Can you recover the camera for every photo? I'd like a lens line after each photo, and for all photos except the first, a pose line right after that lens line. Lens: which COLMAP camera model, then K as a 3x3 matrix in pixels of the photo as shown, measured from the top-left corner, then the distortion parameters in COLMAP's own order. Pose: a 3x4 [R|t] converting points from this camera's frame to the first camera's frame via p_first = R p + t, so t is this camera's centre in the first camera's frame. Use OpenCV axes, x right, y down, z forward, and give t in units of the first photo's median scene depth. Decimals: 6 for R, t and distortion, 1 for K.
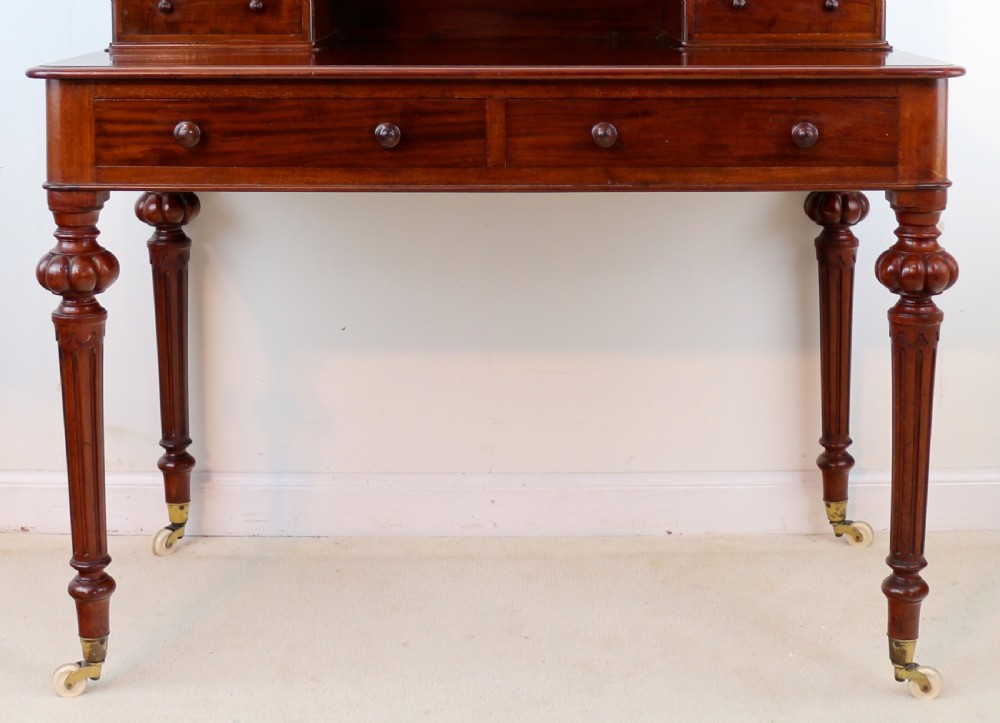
lens RADIAL K [[1738.6, 0, 498.0], [0, 1738.6, 65.1], [0, 0, 1]] dist [-0.187161, 0.170014]
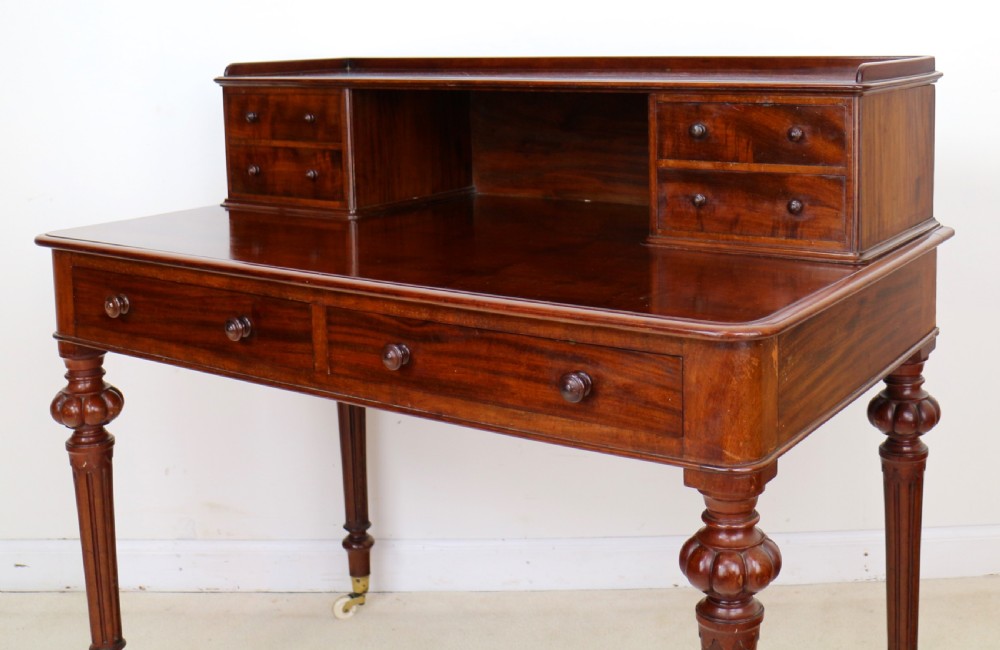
lens RADIAL K [[1217.6, 0, 664.2], [0, 1217.6, 167.8], [0, 0, 1]] dist [-0.158537, 0.079791]
pose [[0.878999, 0.046911, -0.474510, 0.485927], [-0.023397, 0.998193, 0.055344, -0.099413], [0.476249, -0.037545, 0.878509, 0.499274]]
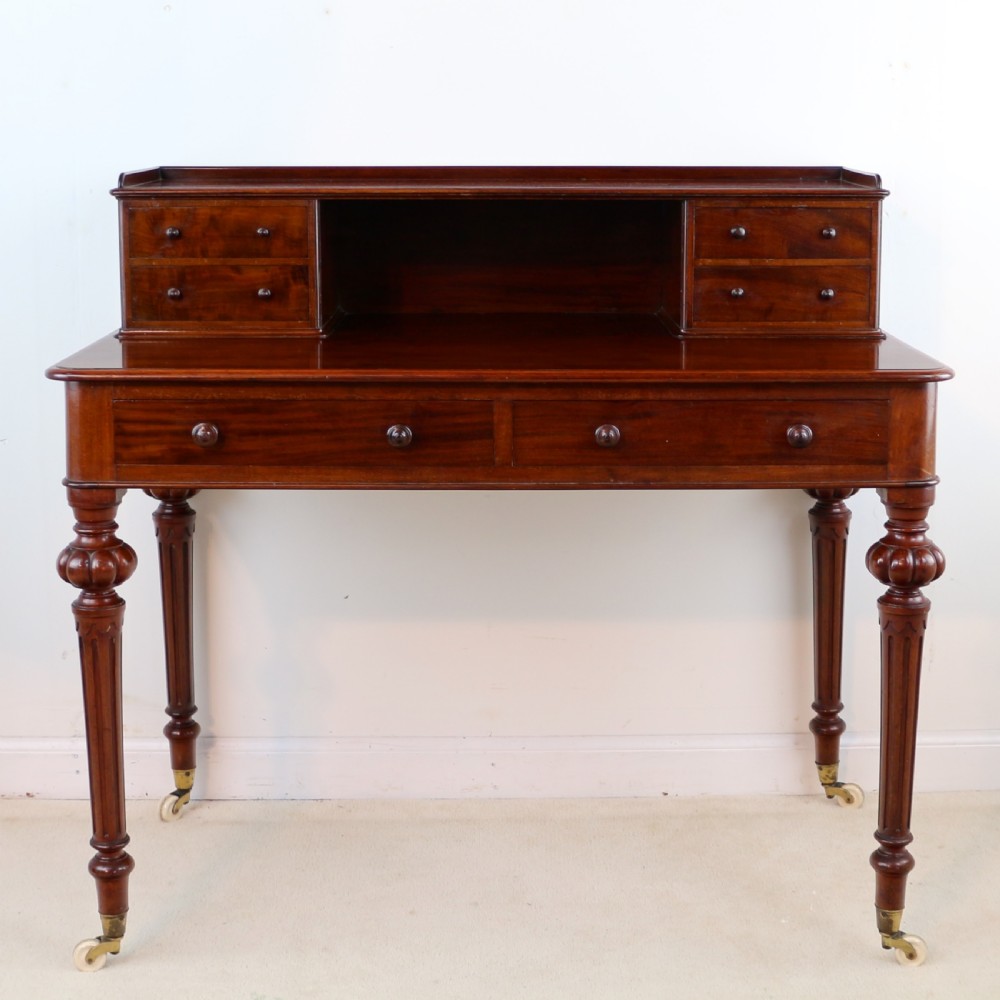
lens RADIAL K [[1848.2, 0, 545.9], [0, 1848.2, 309.4], [0, 0, 1]] dist [-0.175403, 0.169883]
pose [[0.999270, 0.002045, 0.038154, -0.017922], [-0.003543, 0.999224, 0.039216, -0.078147], [-0.038044, -0.039322, 0.998502, -0.100245]]
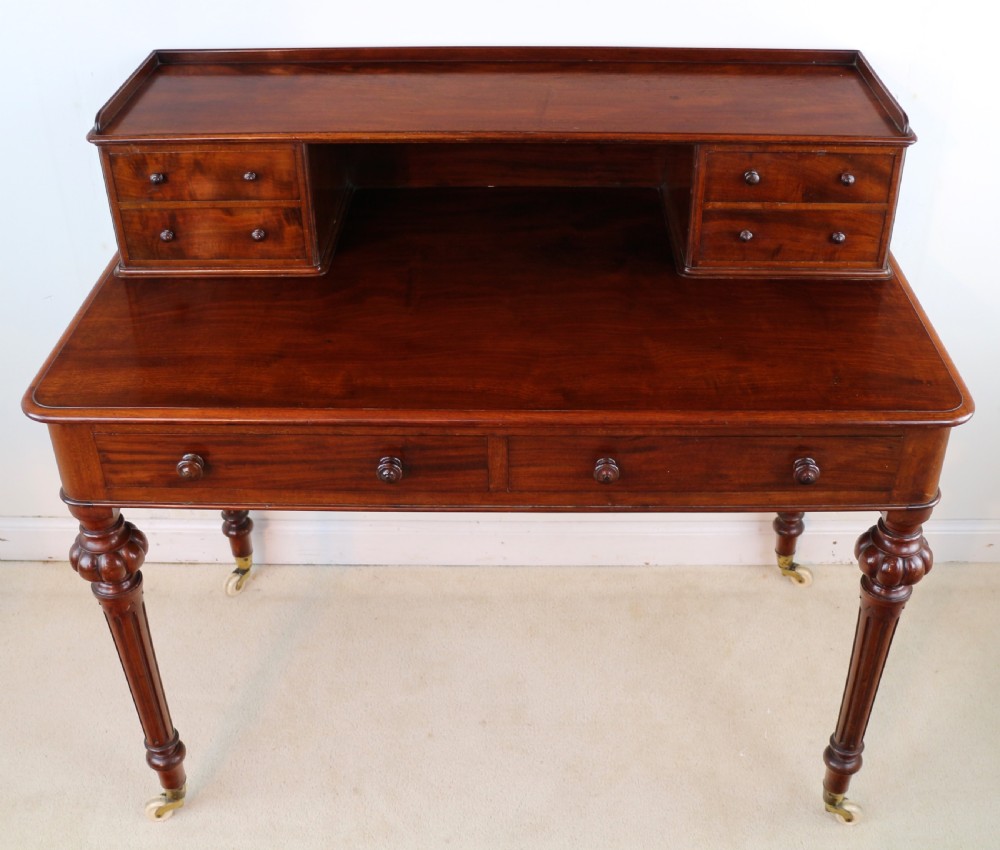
lens RADIAL K [[1198.0, 0, 532.6], [0, 1198.0, 378.4], [0, 0, 1]] dist [-0.181234, 0.174995]
pose [[0.999923, -0.000616, 0.012424, 0.010168], [-0.005485, 0.874592, 0.484829, -0.336027], [-0.011164, -0.484860, 0.874521, 0.421861]]
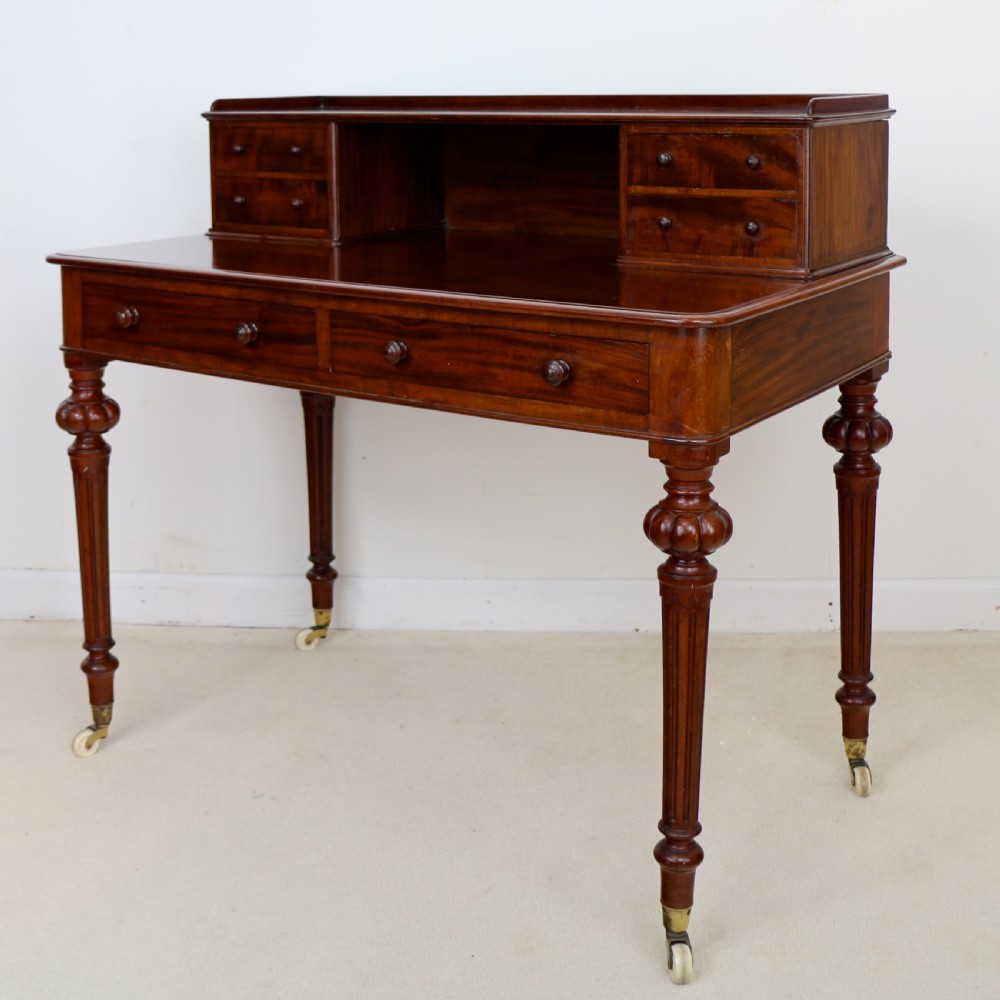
lens RADIAL K [[1470.6, 0, 499.5], [0, 1470.6, 216.9], [0, 0, 1]] dist [-0.153757, 0.064549]
pose [[0.834914, 0.046184, -0.548439, 0.596063], [-0.030062, 0.998812, 0.038345, -0.077778], [0.549559, -0.015528, 0.835311, 0.286126]]
